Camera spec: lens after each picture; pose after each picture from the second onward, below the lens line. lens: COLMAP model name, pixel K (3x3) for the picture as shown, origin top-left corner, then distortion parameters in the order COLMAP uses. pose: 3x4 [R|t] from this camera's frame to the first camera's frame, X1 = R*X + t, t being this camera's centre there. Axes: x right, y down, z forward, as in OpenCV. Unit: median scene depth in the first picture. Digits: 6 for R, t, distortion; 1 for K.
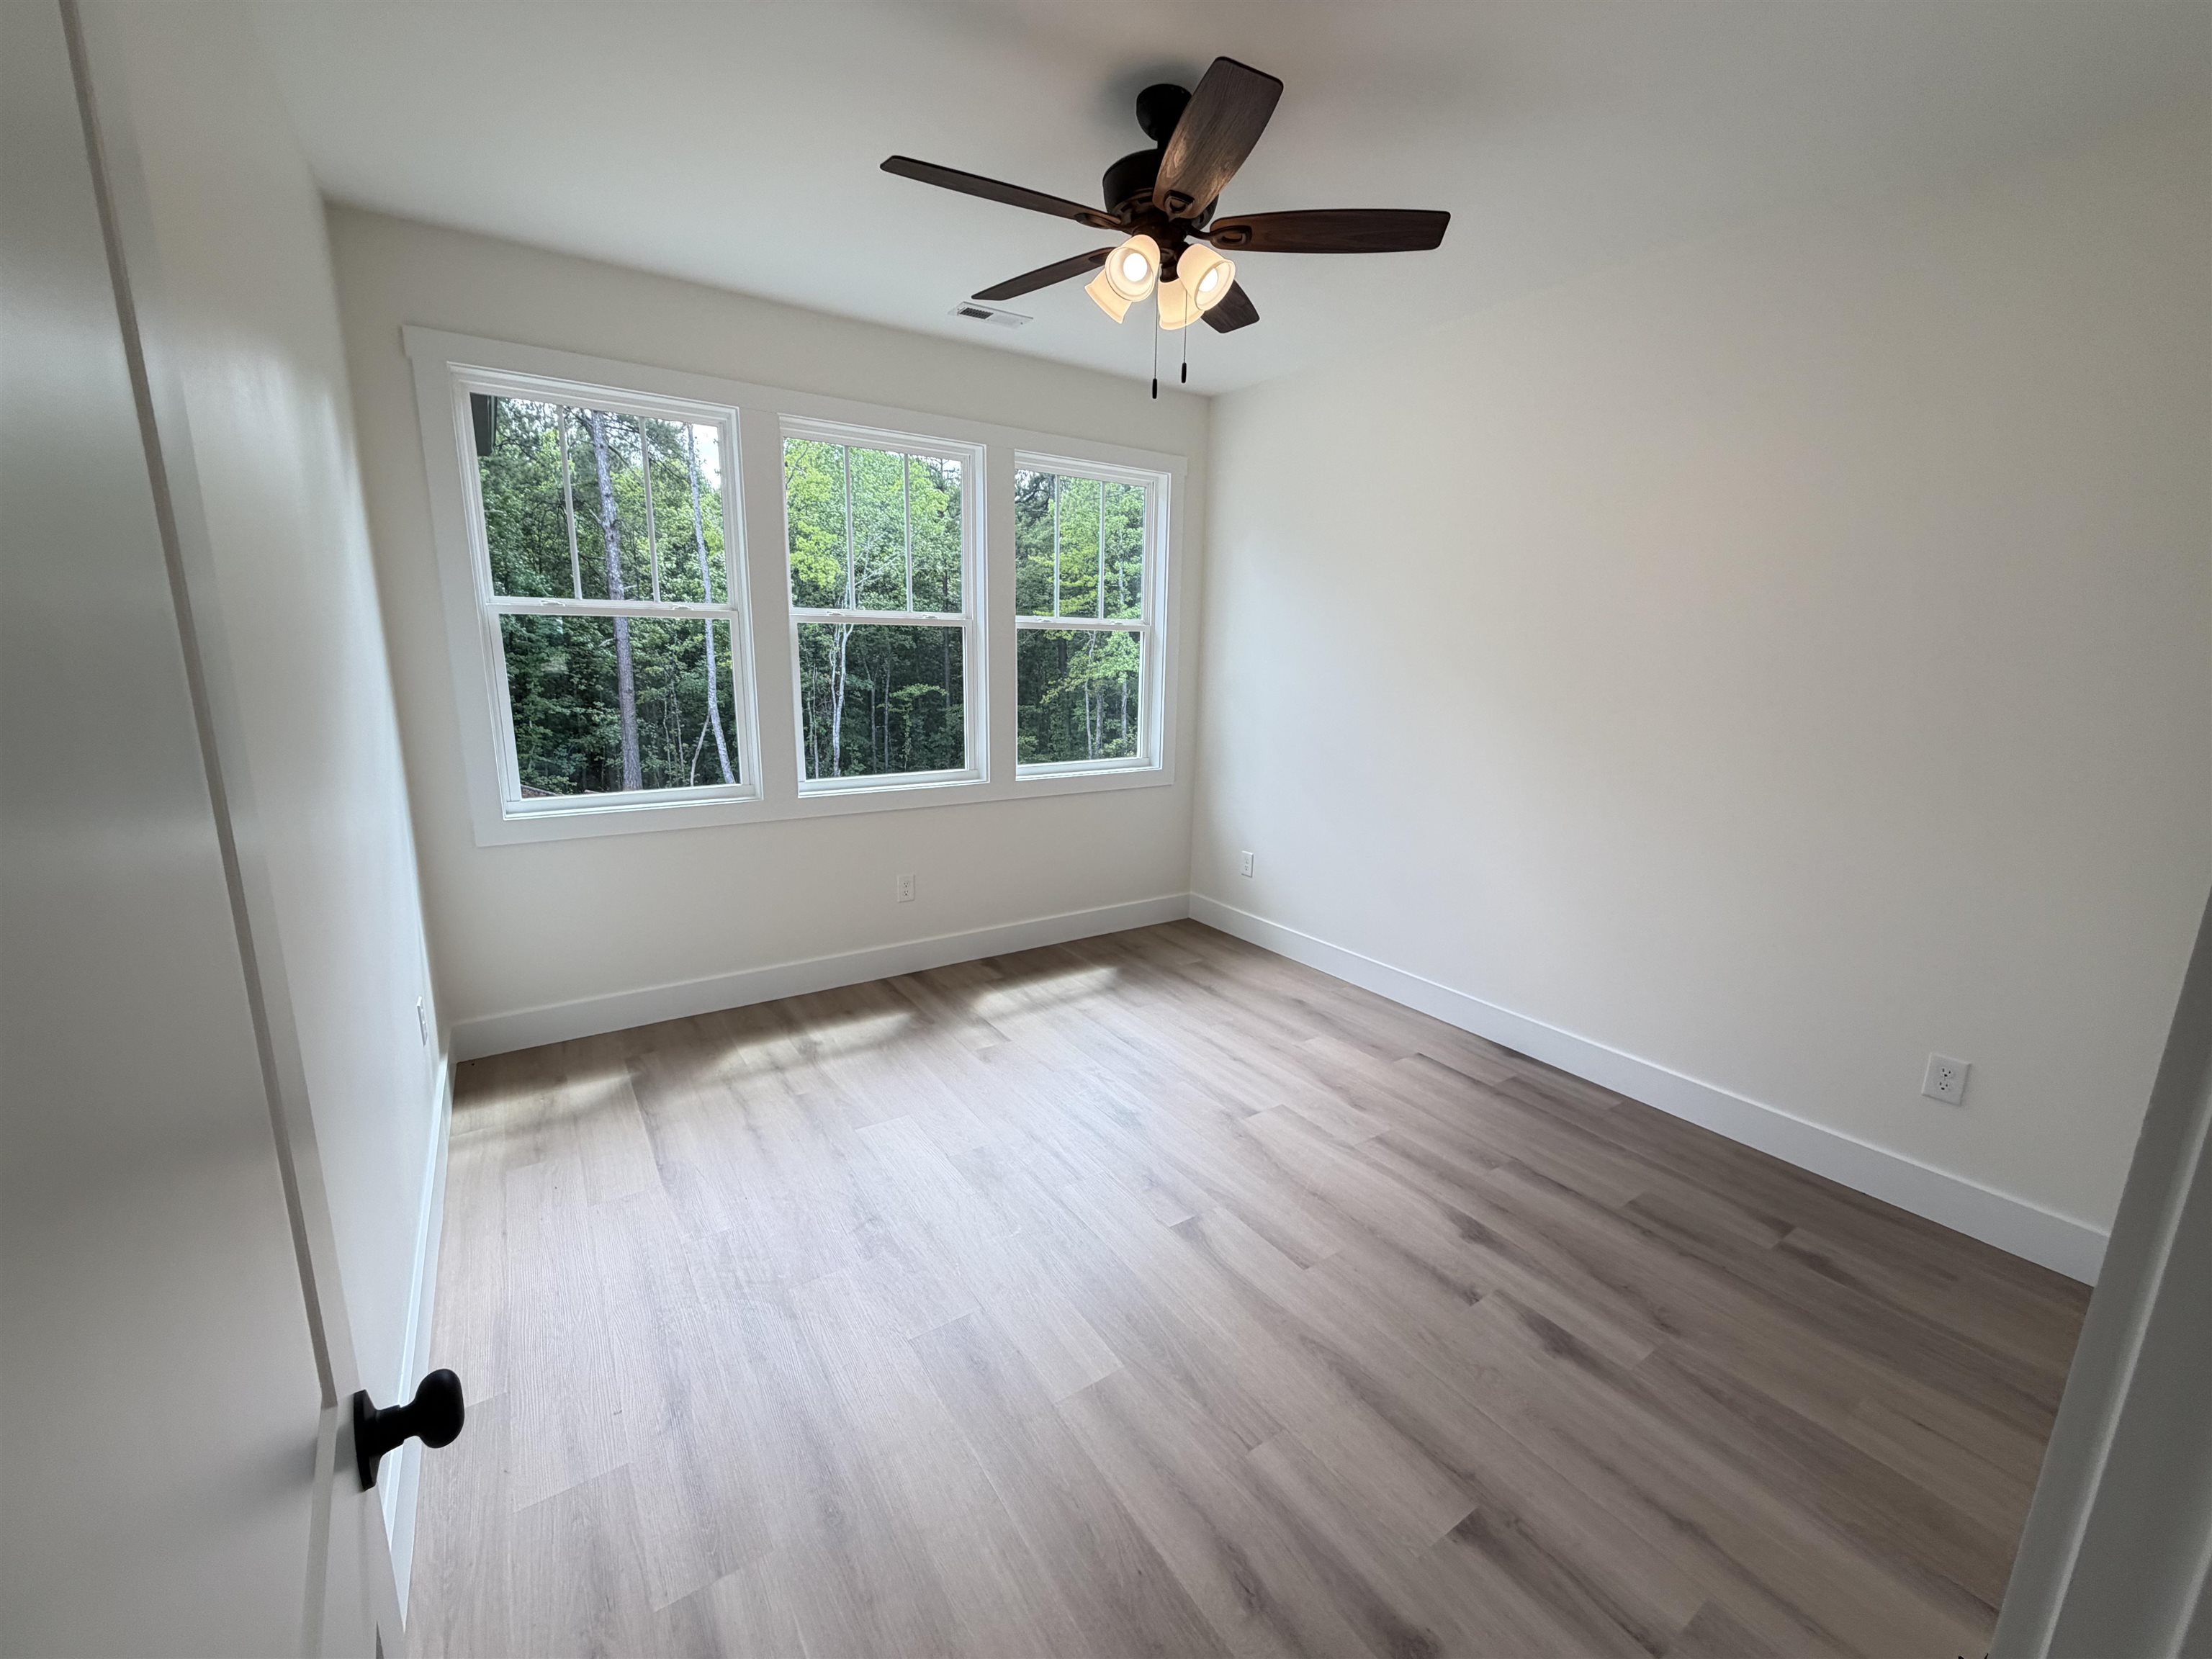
lens RADIAL K [[886.2, 0, 1101.8], [0, 886.2, 828.8], [0, 0, 1]] dist [0.000797, 0.000065]
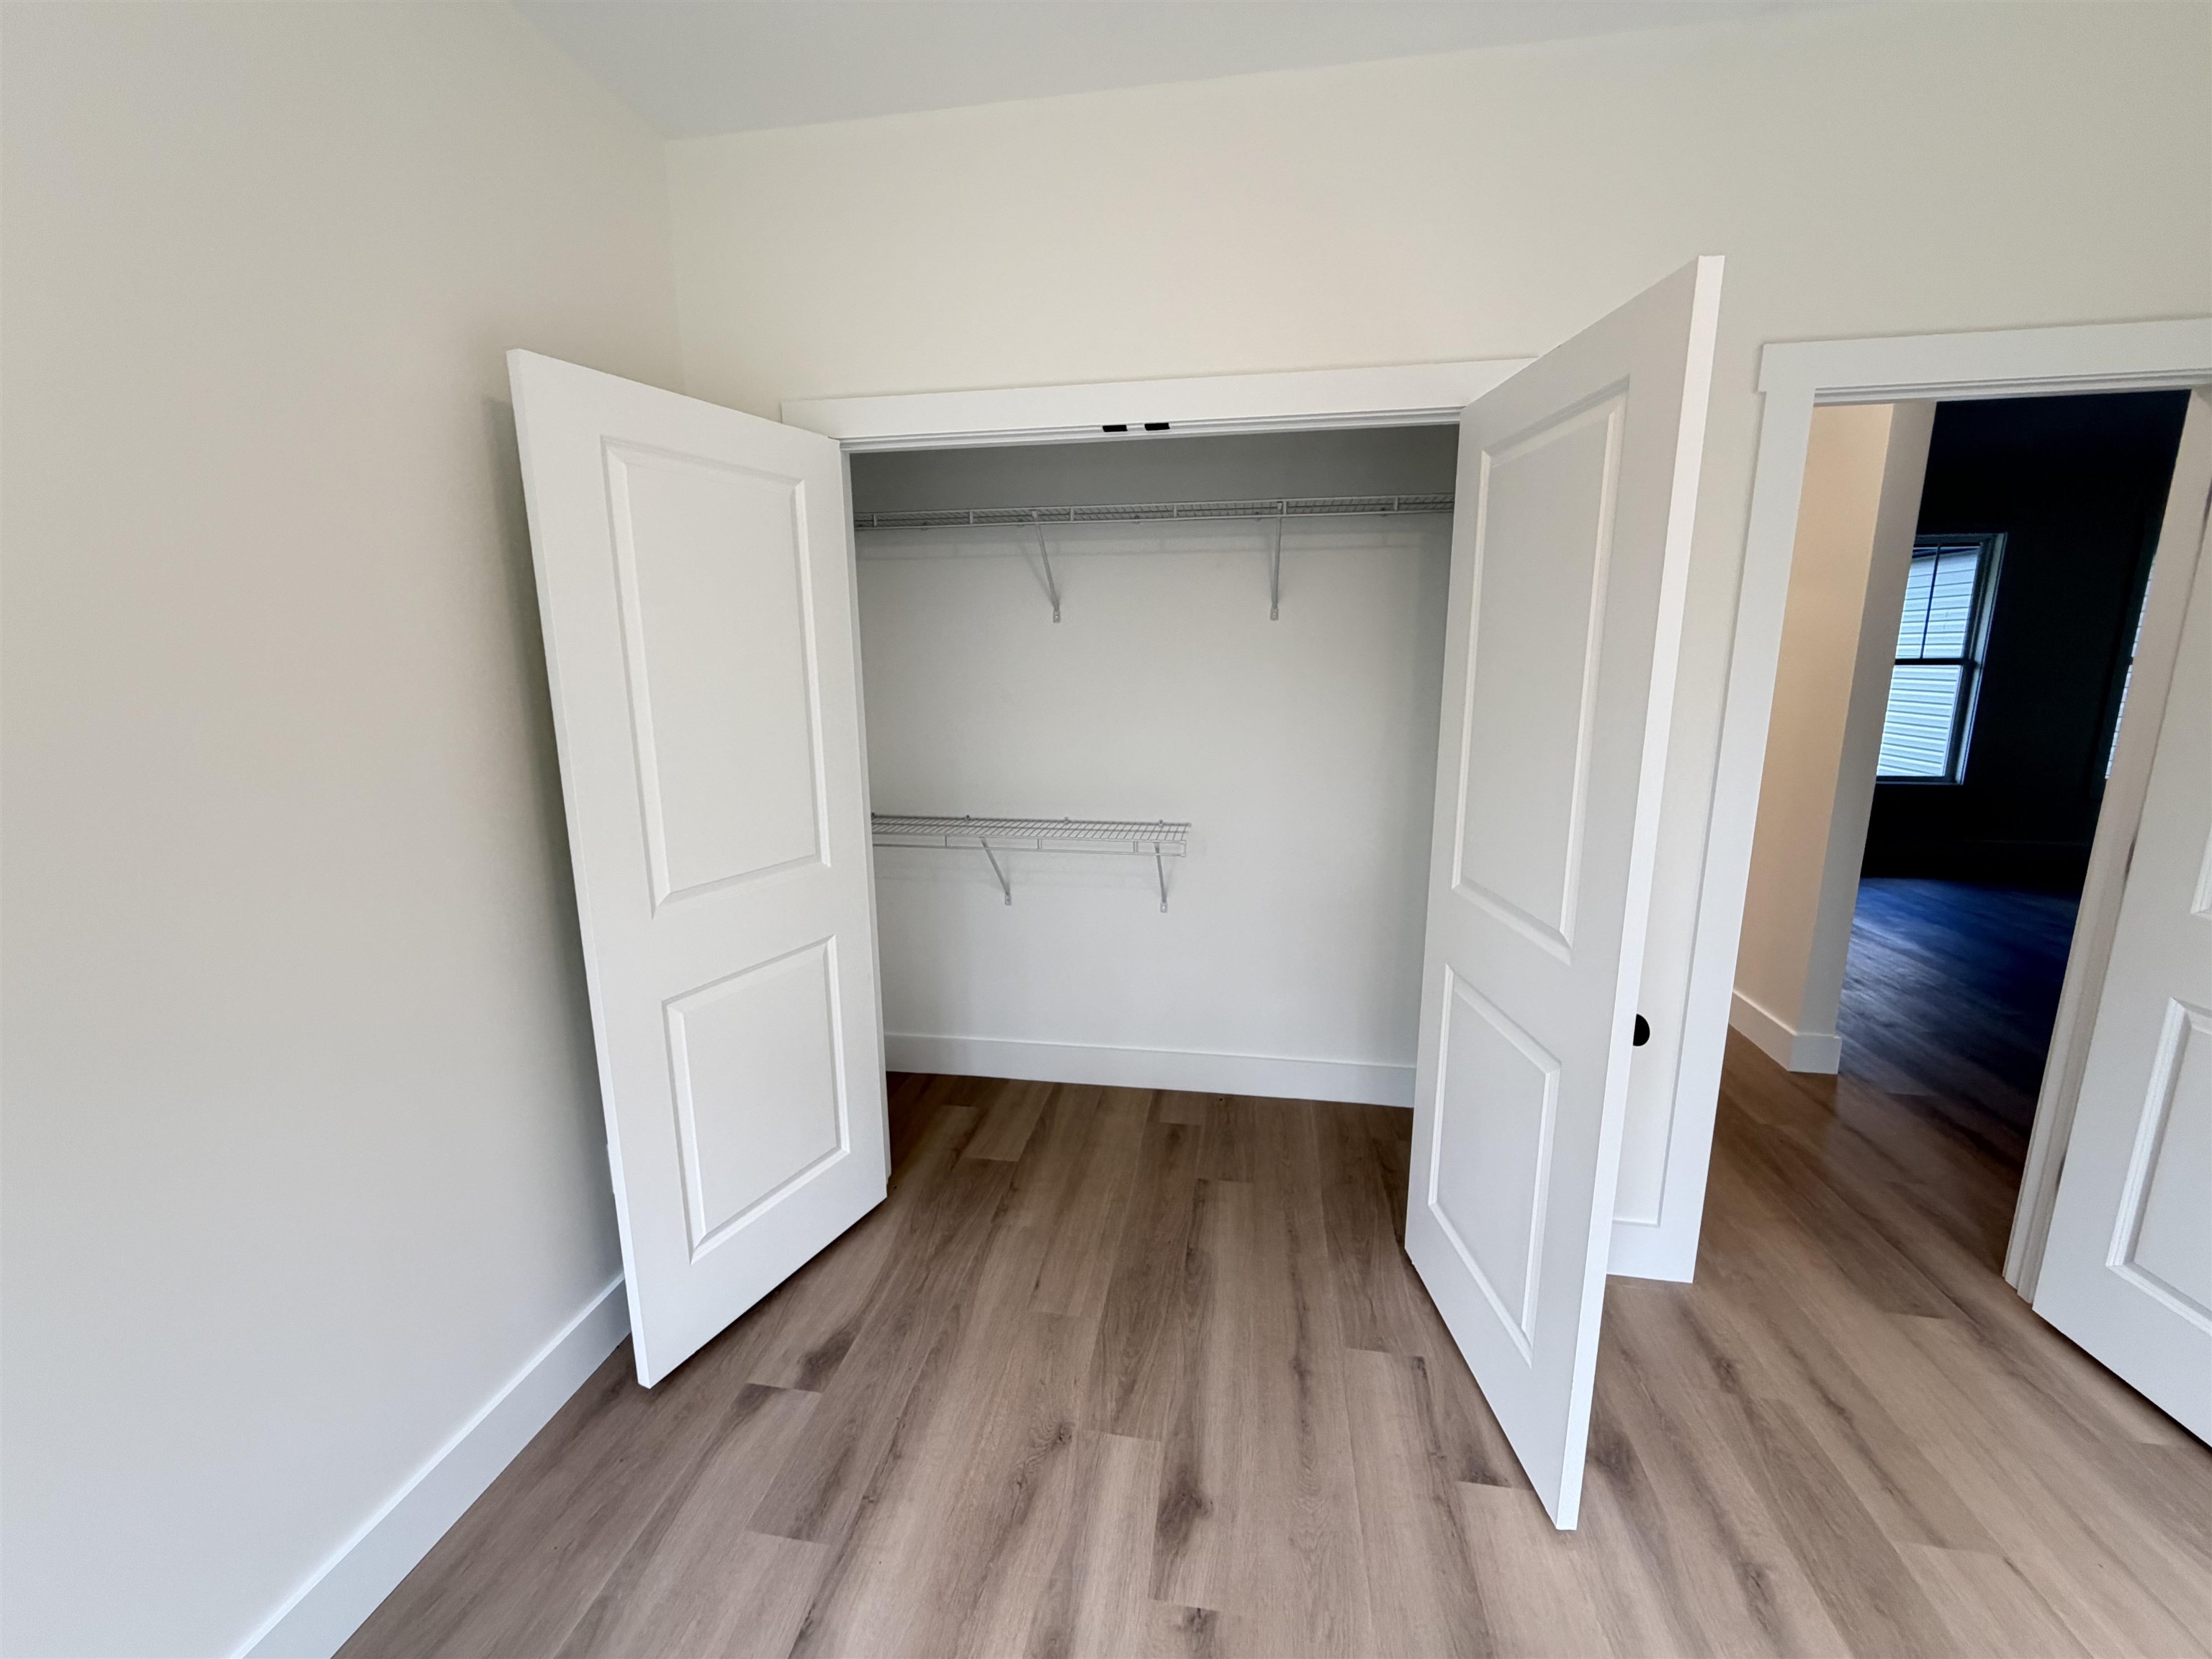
lens RADIAL K [[886.2, 0, 1101.8], [0, 886.2, 828.8], [0, 0, 1]] dist [0.000797, 0.000065]
pose [[-0.726952, -0.143723, 0.671479, 0.111147], [0.133057, 0.929838, 0.343071, -0.293436], [-0.673674, 0.338741, -0.656824, 1.376089]]
